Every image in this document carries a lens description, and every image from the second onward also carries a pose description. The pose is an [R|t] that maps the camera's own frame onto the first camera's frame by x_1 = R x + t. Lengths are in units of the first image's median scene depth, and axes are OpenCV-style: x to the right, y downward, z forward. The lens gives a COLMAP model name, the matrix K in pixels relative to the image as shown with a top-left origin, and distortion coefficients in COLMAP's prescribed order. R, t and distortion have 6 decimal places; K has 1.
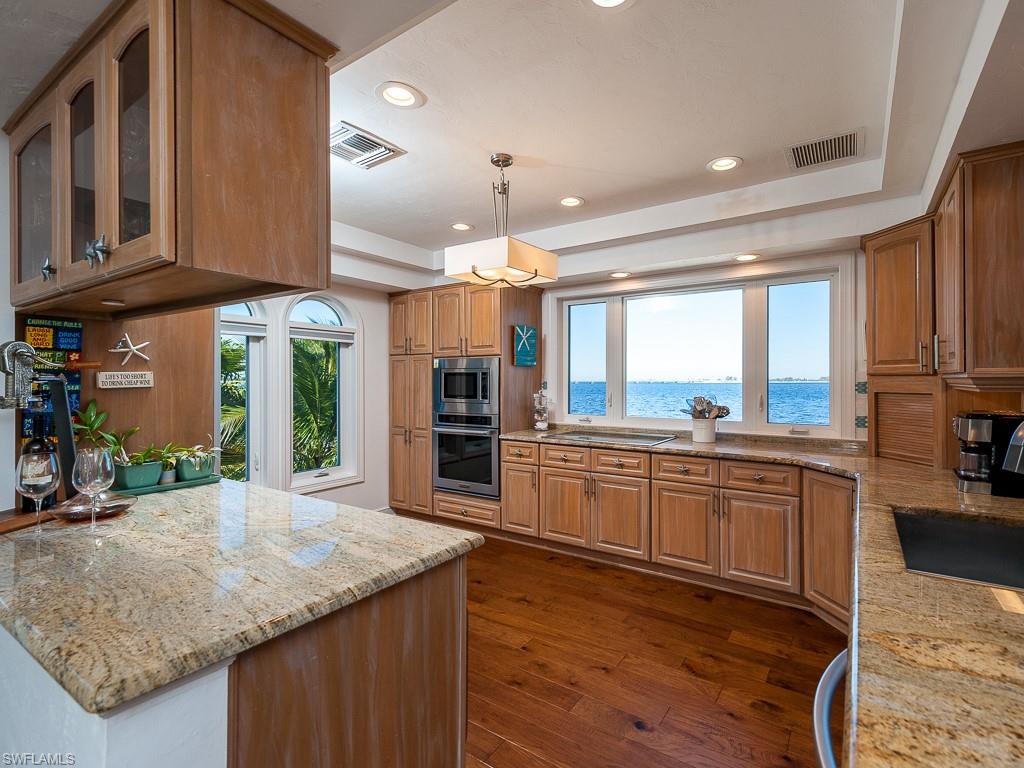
lens RADIAL K [[487.1, 0, 545.8], [0, 487.1, 380.7], [0, 0, 1]] dist [0.003258, 0.000213]
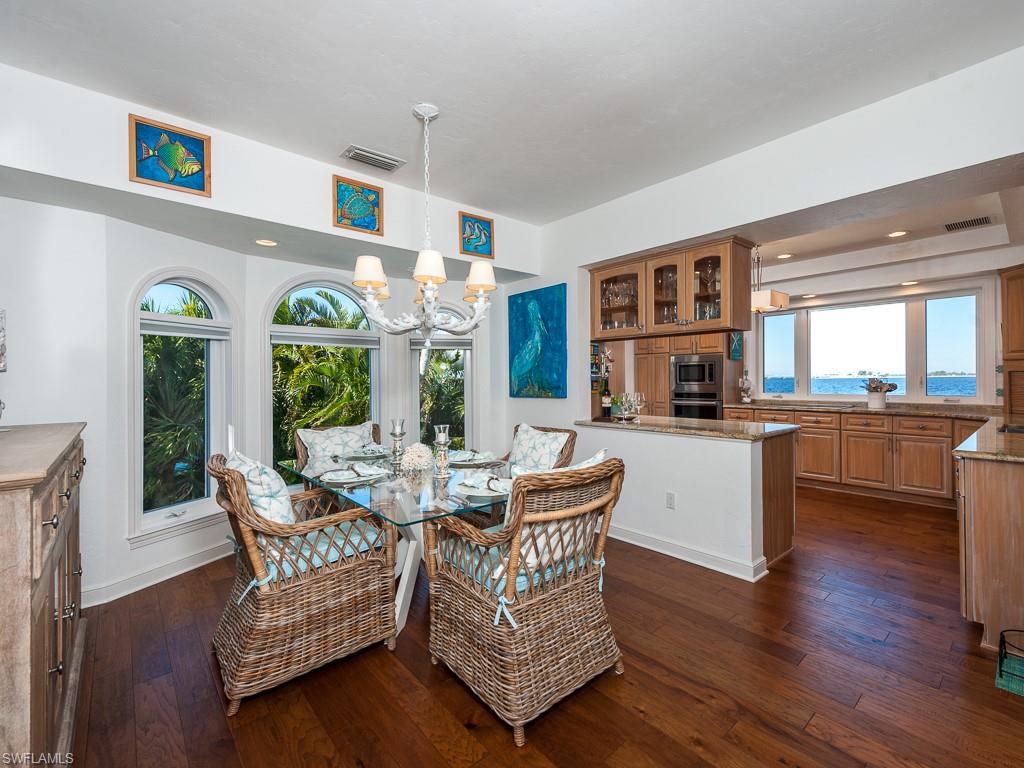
lens RADIAL K [[496.0, 0, 535.5], [0, 496.0, 381.4], [0, 0, 1]] dist [0.005454, 0.000002]
pose [[0.975680, -0.009161, -0.219009, -0.341752], [0.010360, 0.999937, 0.004325, 0.026018], [0.218955, -0.006489, 0.975713, -0.673248]]
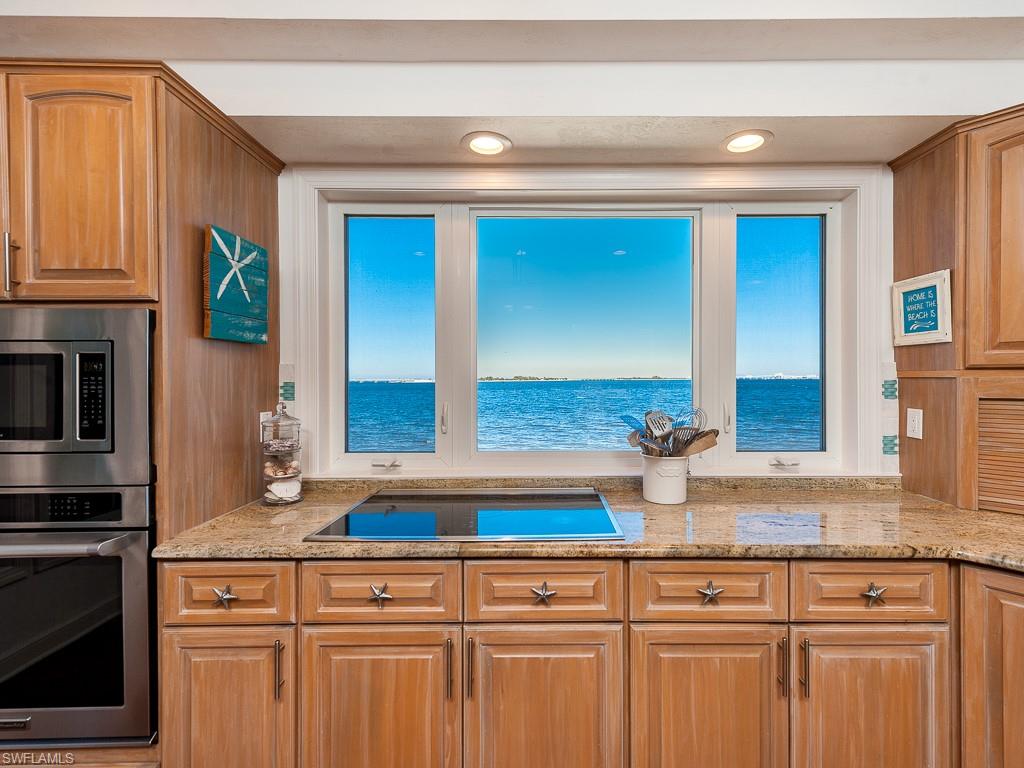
lens RADIAL K [[496.0, 0, 535.5], [0, 496.0, 381.4], [0, 0, 1]] dist [0.005454, 0.000002]
pose [[0.848882, -0.004573, 0.528562, -0.056667], [0.003228, 0.999989, 0.003467, 0.000499], [-0.528572, -0.001237, 0.848888, 0.612448]]
